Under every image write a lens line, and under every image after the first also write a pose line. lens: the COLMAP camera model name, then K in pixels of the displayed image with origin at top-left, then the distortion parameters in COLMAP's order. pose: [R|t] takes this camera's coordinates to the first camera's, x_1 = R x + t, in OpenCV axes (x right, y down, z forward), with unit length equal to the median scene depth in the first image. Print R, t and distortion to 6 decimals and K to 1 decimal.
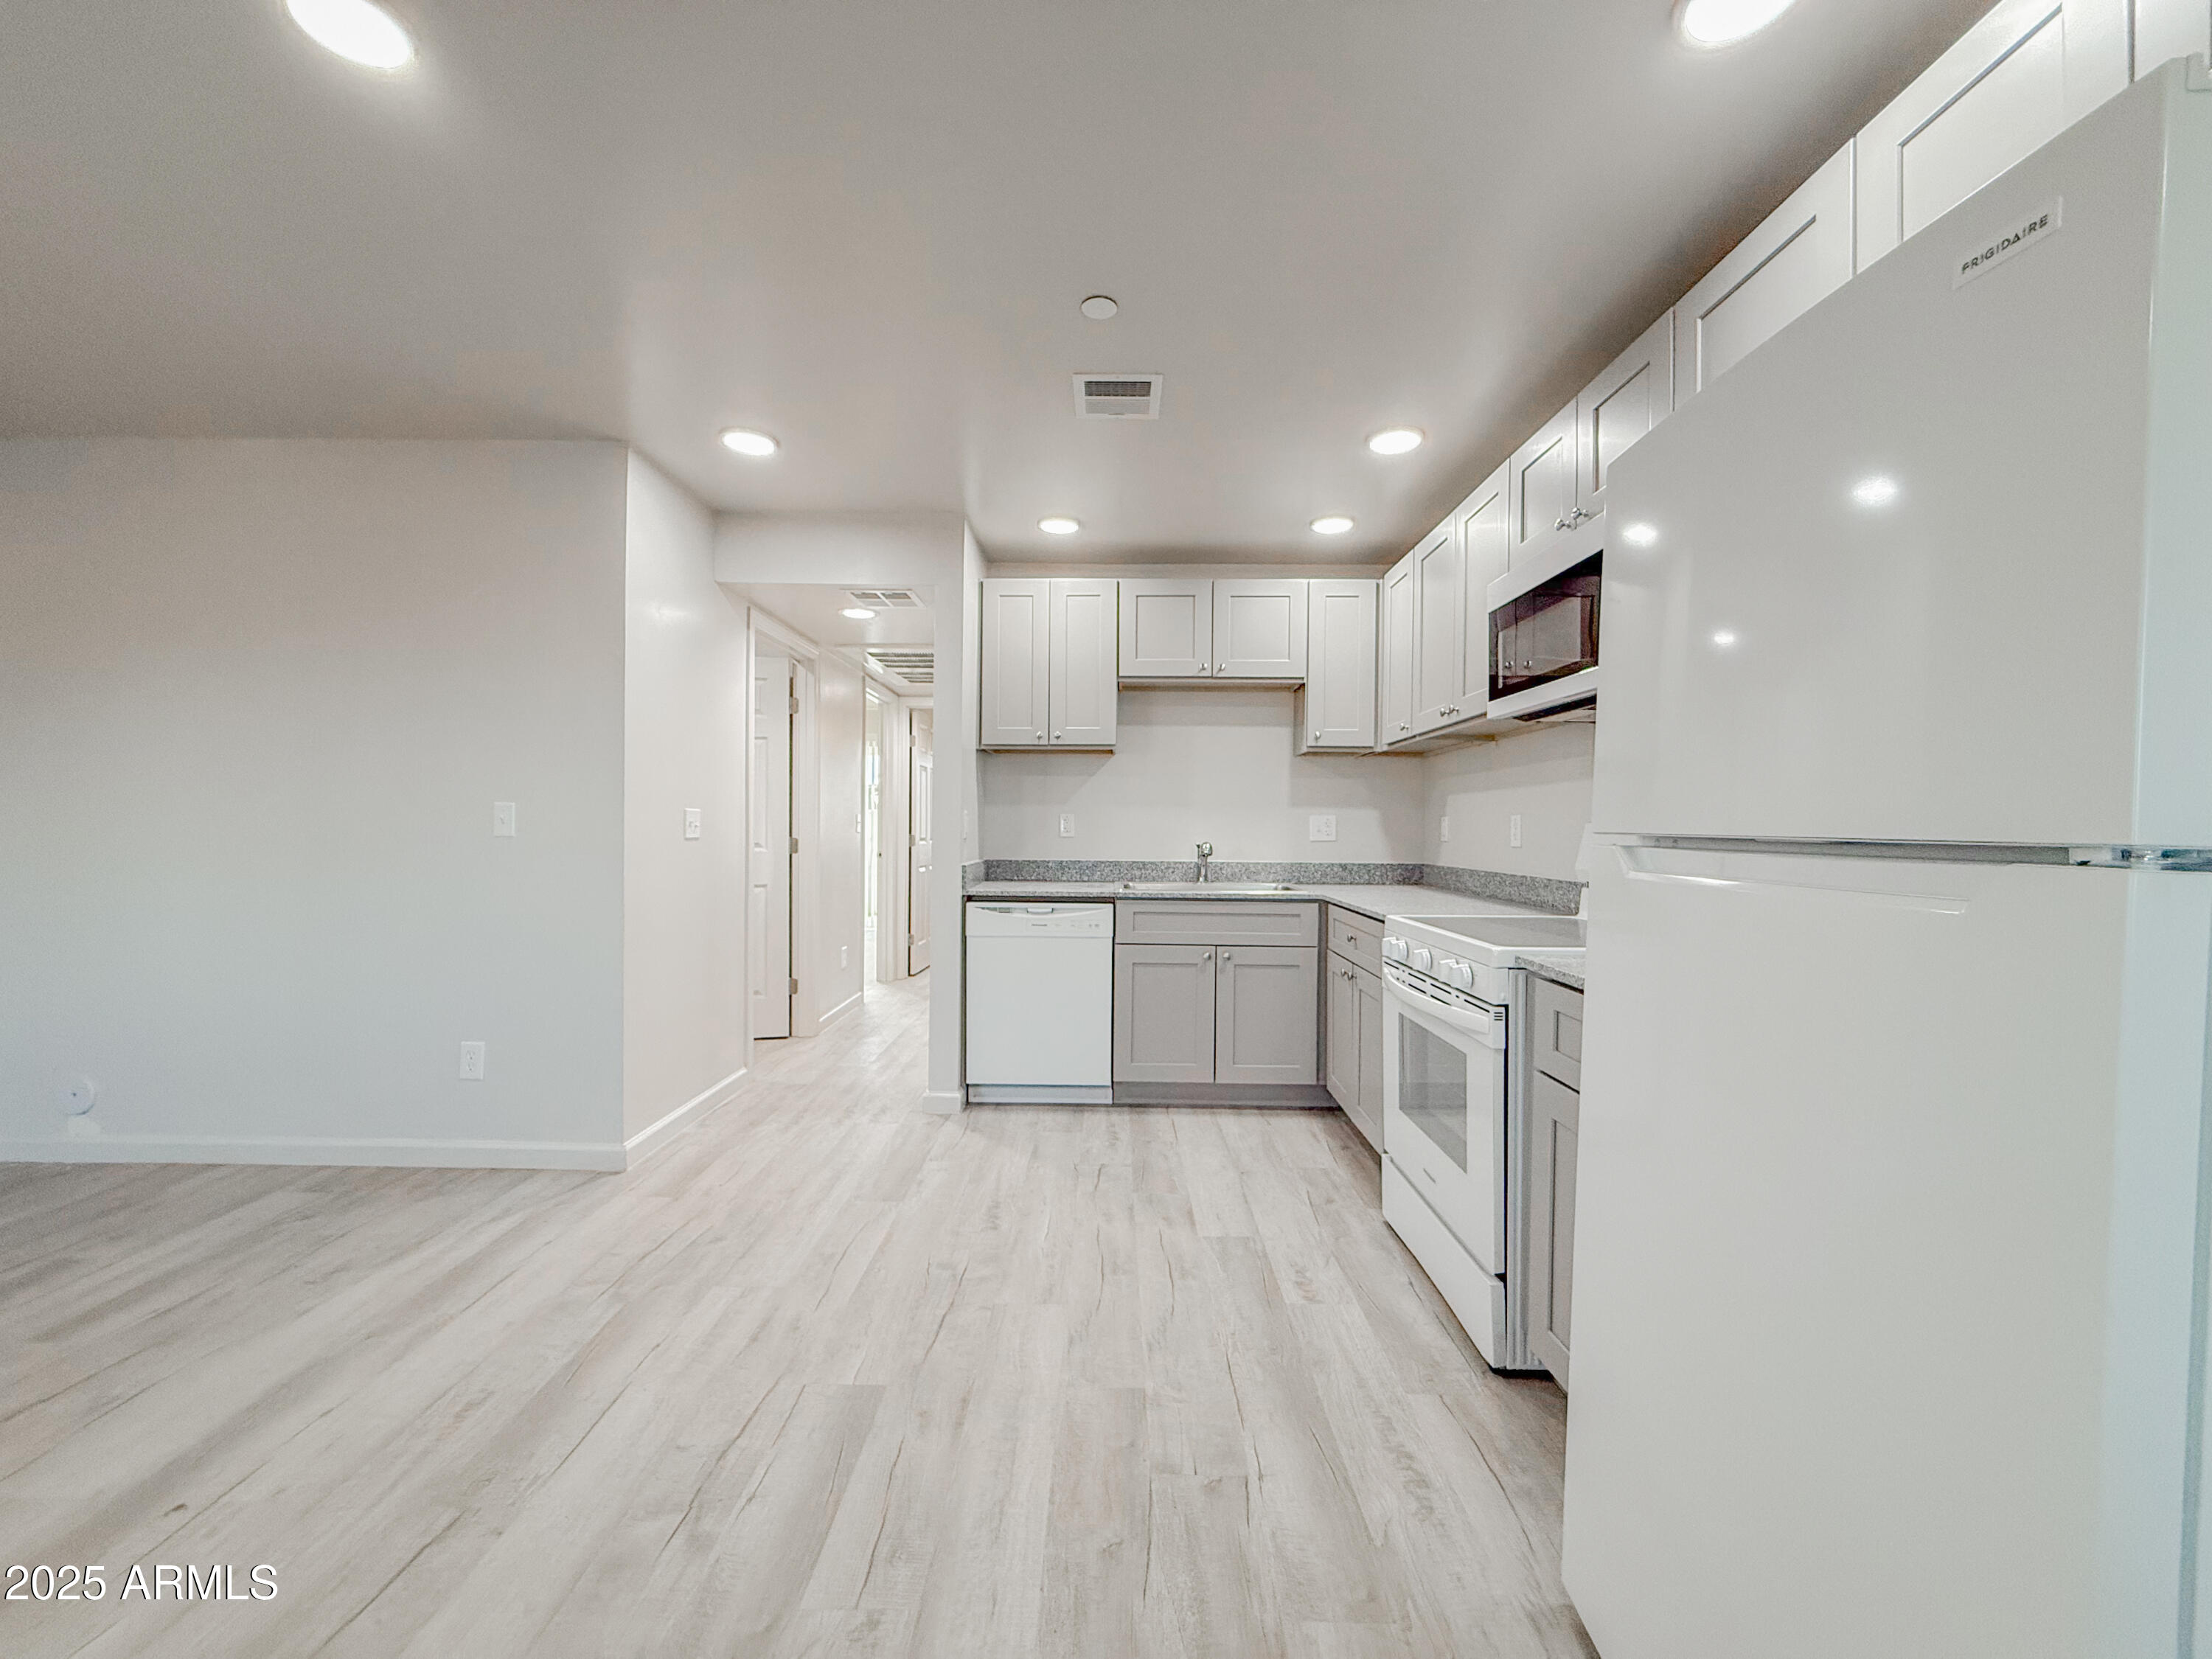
lens RADIAL K [[882.0, 0, 1102.4], [0, 882.0, 831.0], [0, 0, 1]] dist [0.000036, 0.000506]
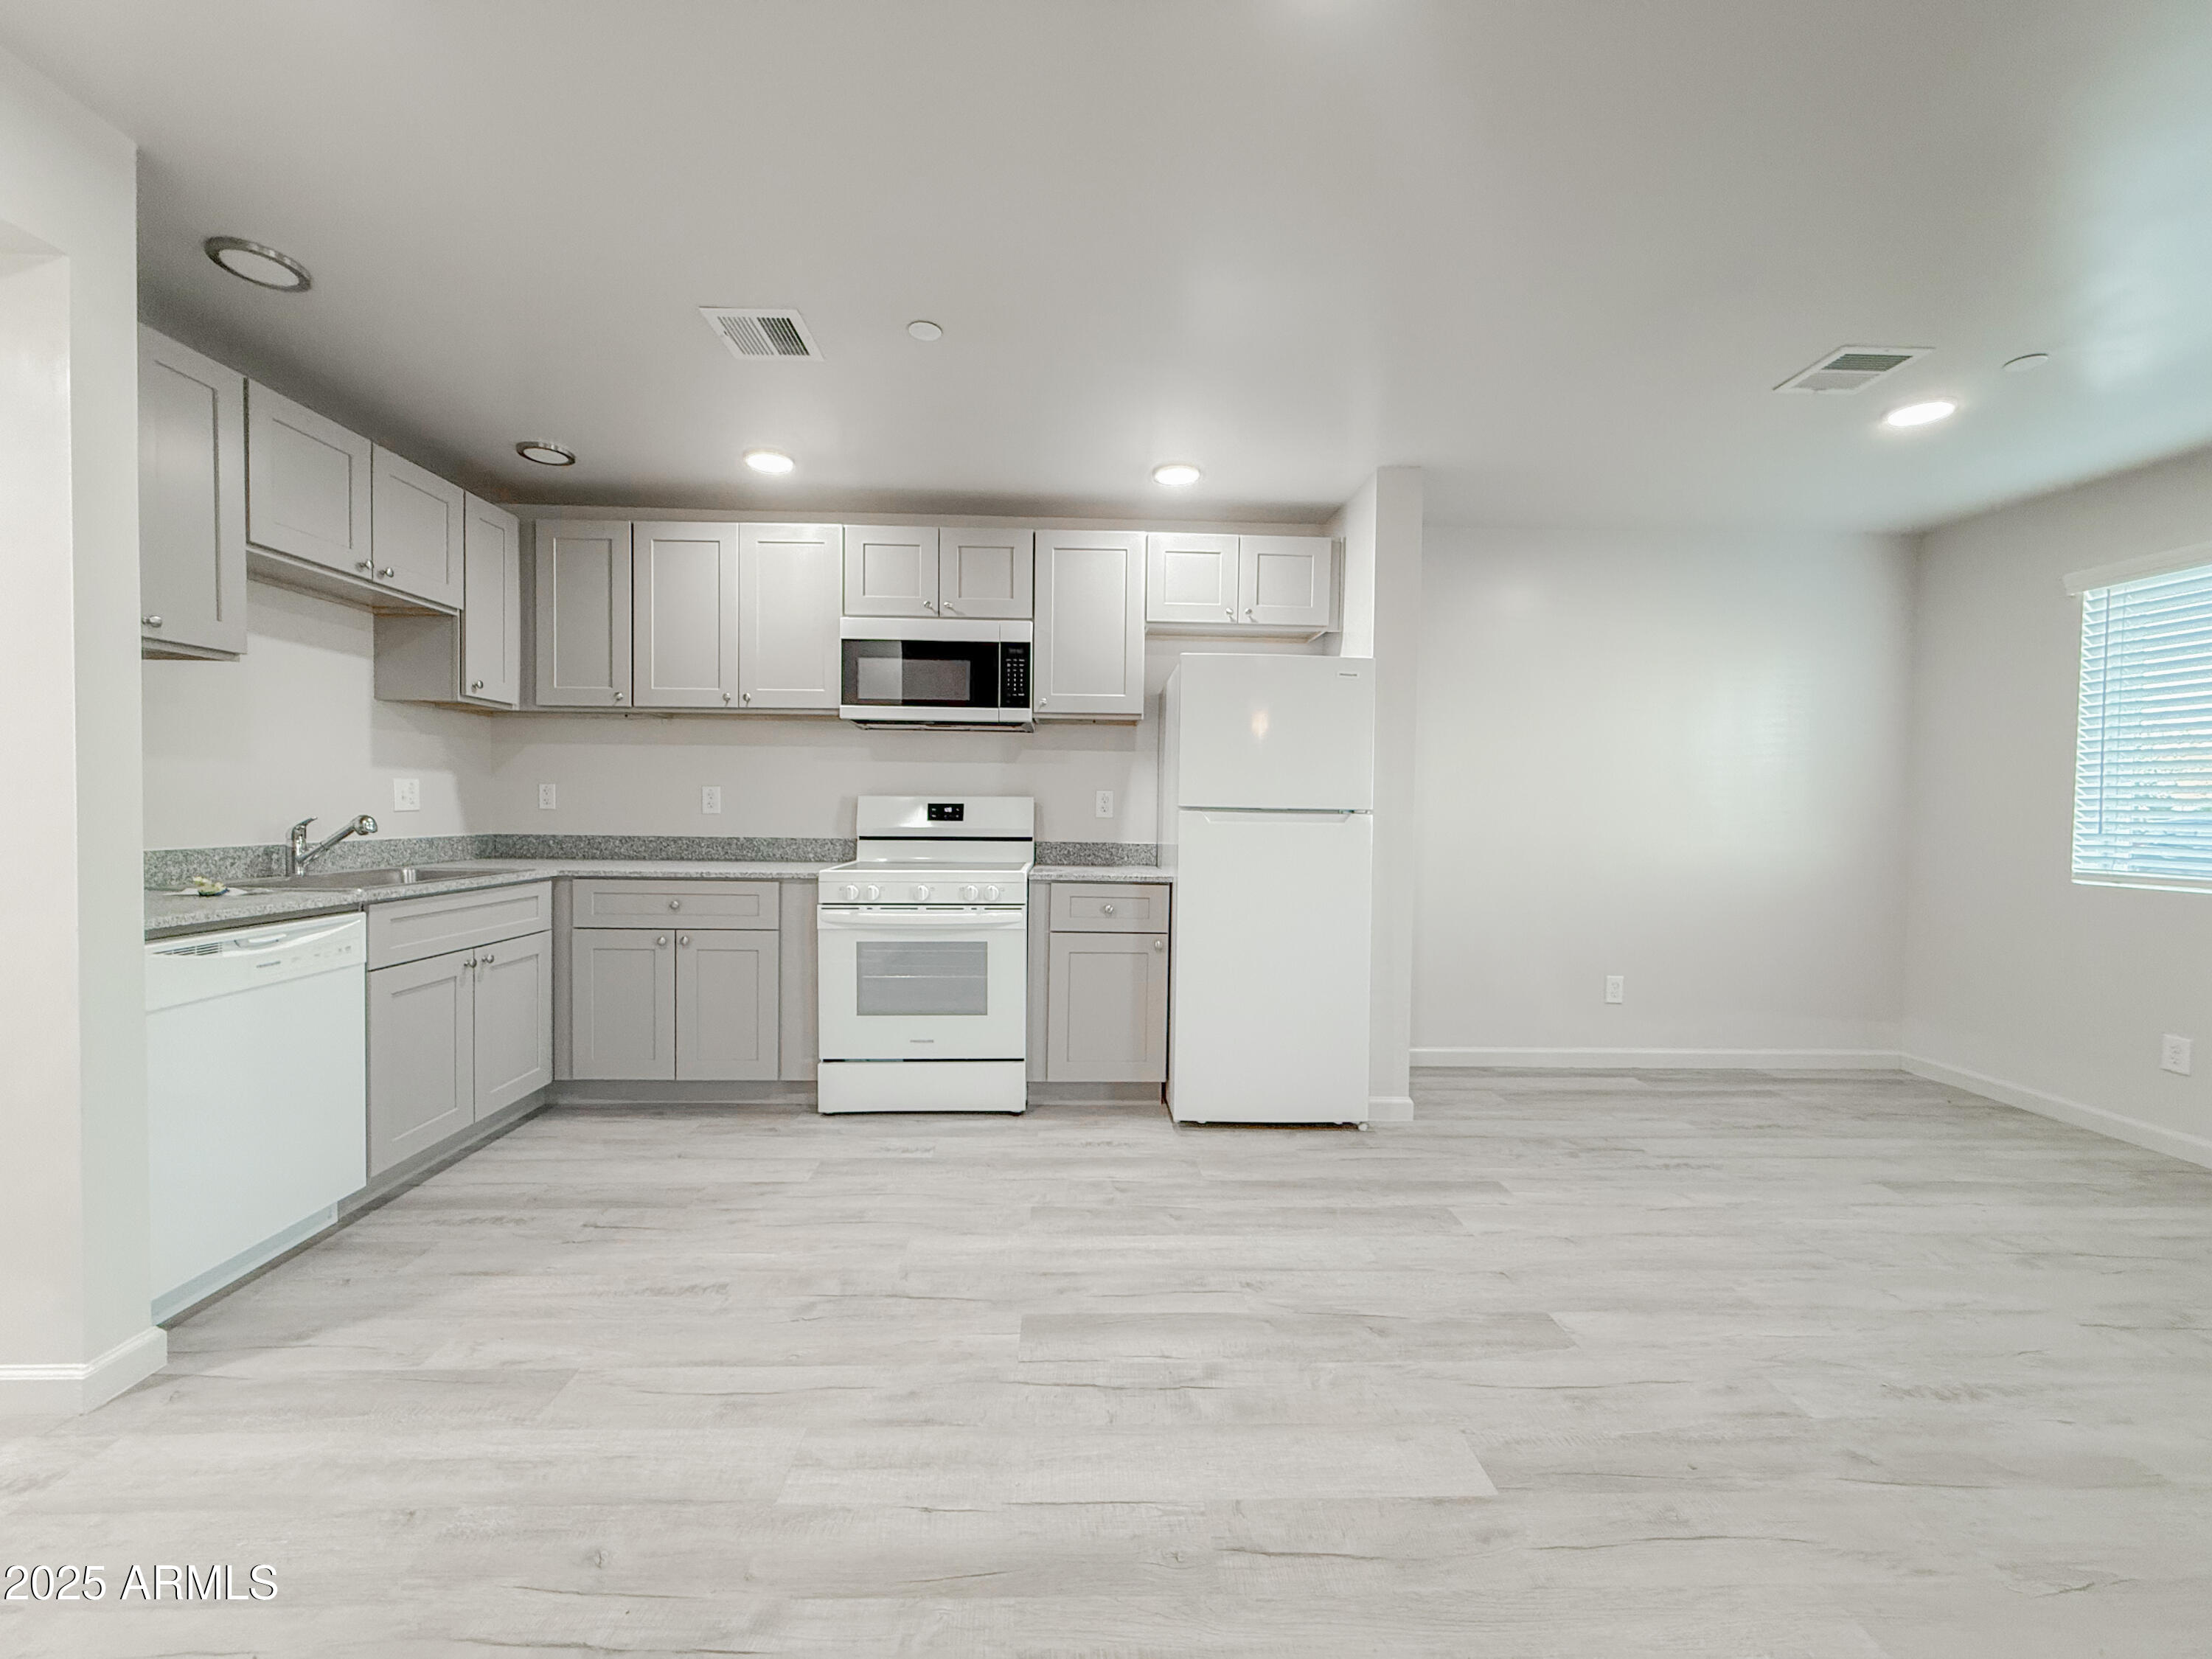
lens RADIAL K [[882.0, 0, 1098.8], [0, 882.0, 825.3], [0, 0, 1]] dist [0.000036, 0.000506]
pose [[-0.049933, -0.031647, 0.998251, -0.955672], [-0.009423, 0.999468, 0.031214, -0.010417], [-0.998708, -0.007848, -0.050204, 0.696726]]
